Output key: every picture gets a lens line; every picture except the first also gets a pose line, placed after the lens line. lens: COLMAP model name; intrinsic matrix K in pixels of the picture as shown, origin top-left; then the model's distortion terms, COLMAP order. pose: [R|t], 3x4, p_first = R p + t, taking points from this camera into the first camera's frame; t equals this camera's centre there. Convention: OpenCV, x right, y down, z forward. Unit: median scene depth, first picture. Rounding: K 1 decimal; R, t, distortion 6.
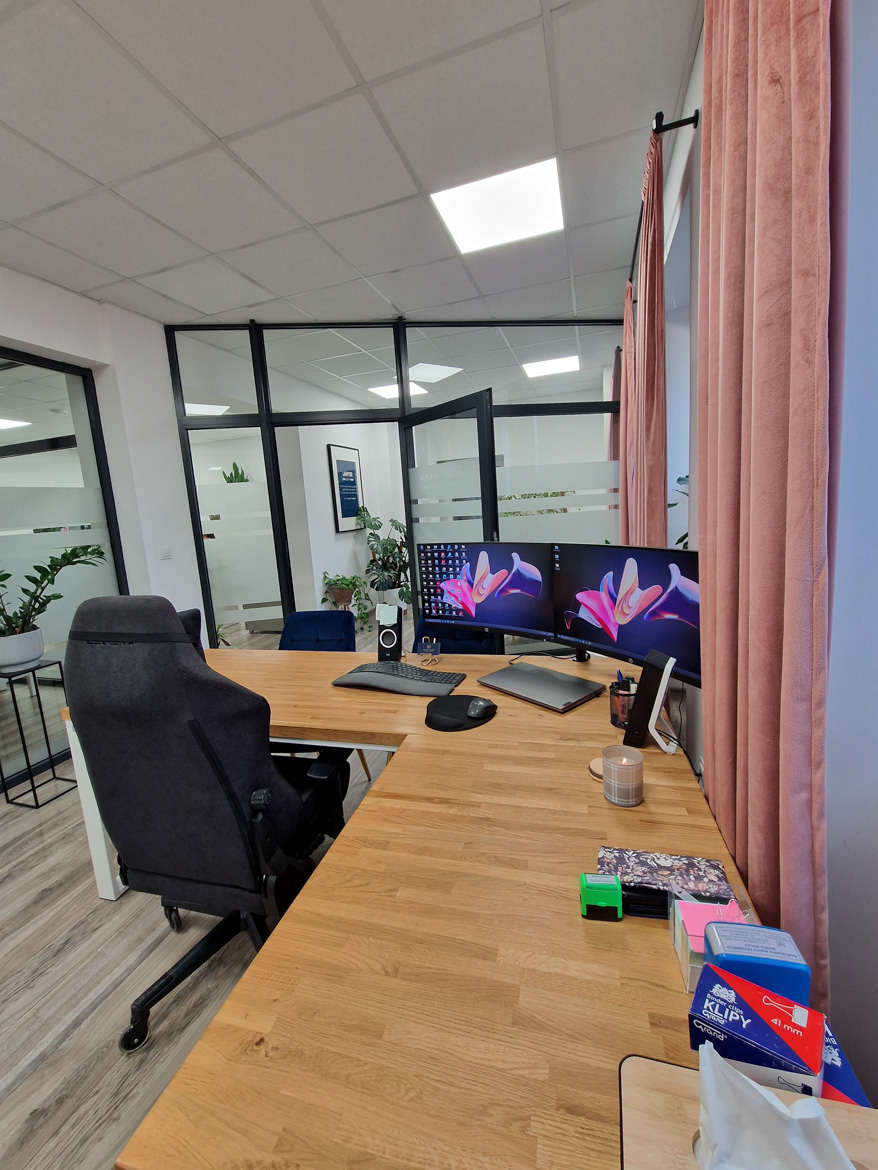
lens RADIAL K [[474.3, 0, 440.6], [0, 474.3, 575.7], [0, 0, 1]] dist [0.010874, -0.007821]
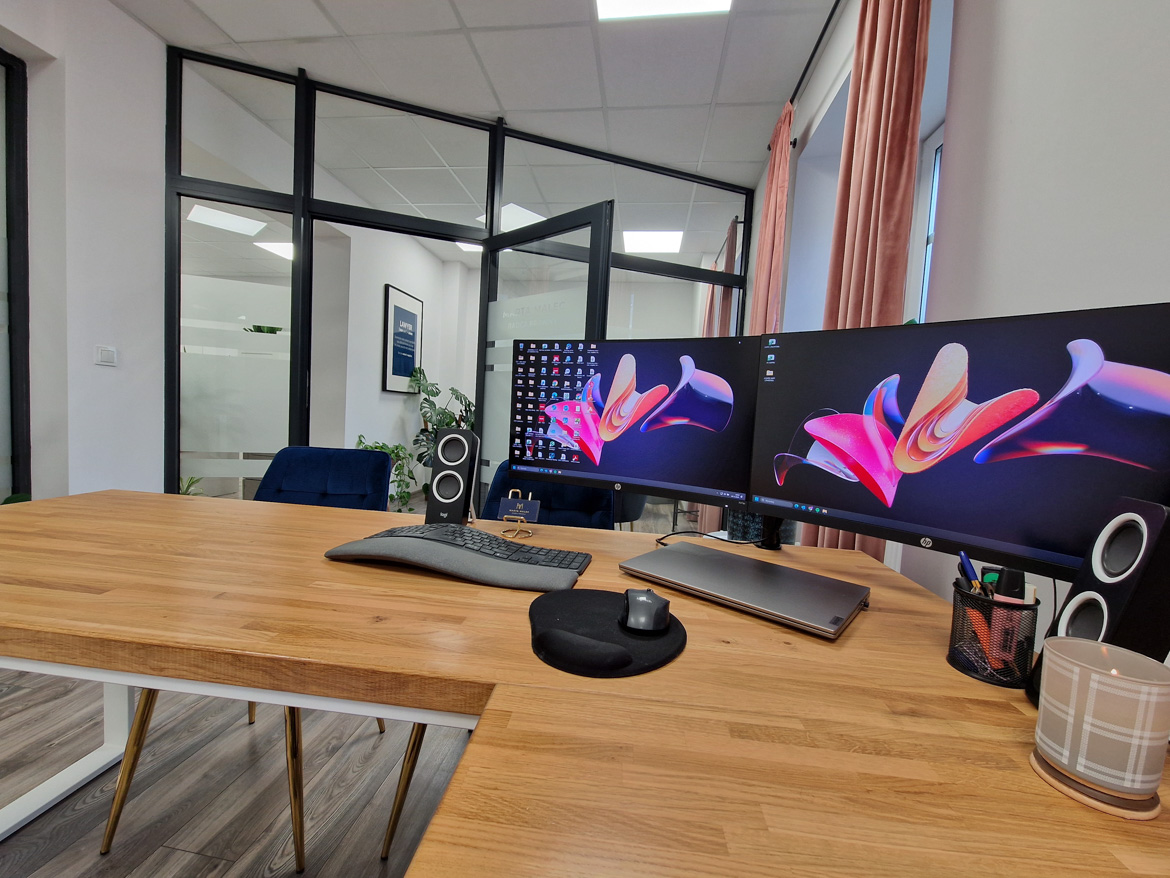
lens RADIAL K [[474.3, 0, 577.0], [0, 474.3, 441.2], [0, 0, 1]] dist [0.010874, -0.007821]
pose [[0.978744, 0.112183, 0.171683, -0.066545], [-0.097032, 0.990808, -0.094255, 0.123451], [-0.180678, 0.075593, 0.980633, 0.432168]]
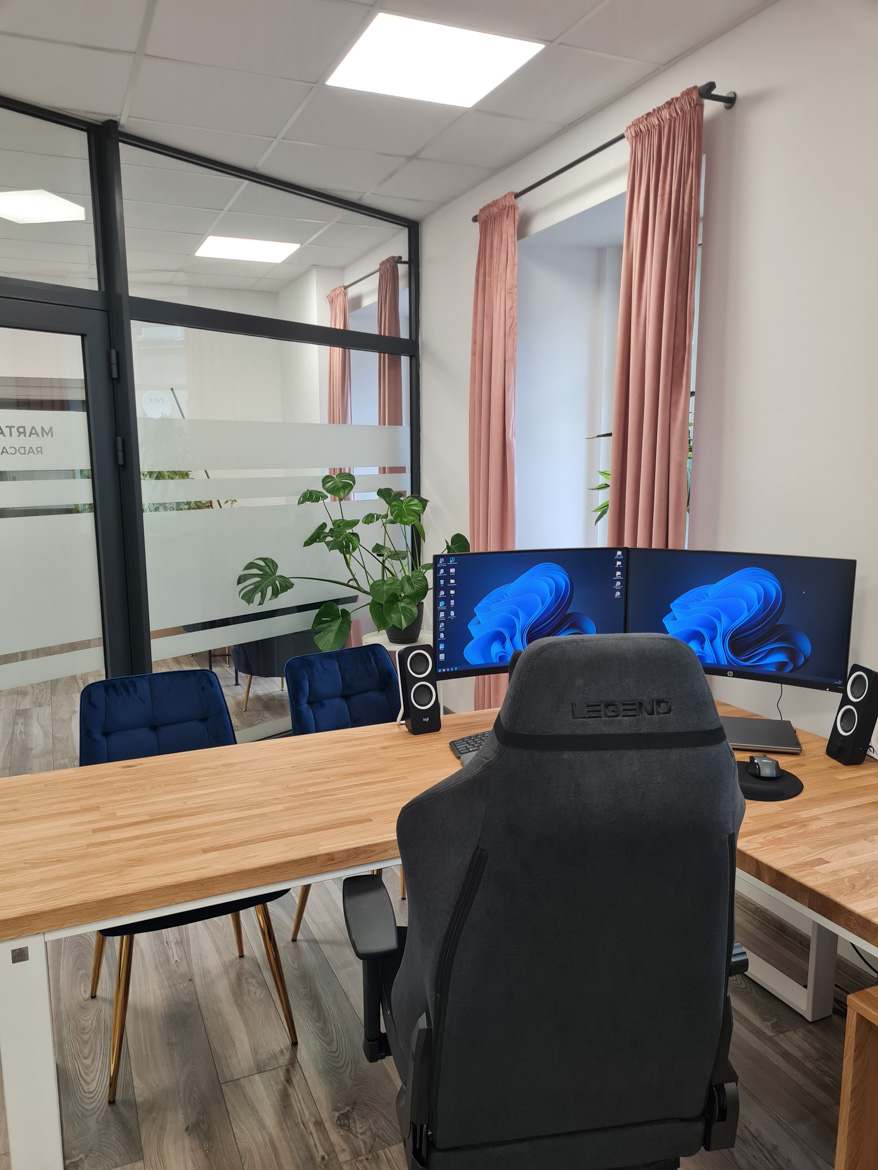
lens RADIAL K [[882.3, 0, 428.3], [0, 882.3, 608.7], [0, 0, 1]] dist [0.029221, -0.022013]
pose [[0.756641, -0.047101, 0.652131, -0.936481], [0.045805, 0.998770, 0.018992, -0.014891], [-0.652224, 0.015501, 0.757868, 0.071142]]
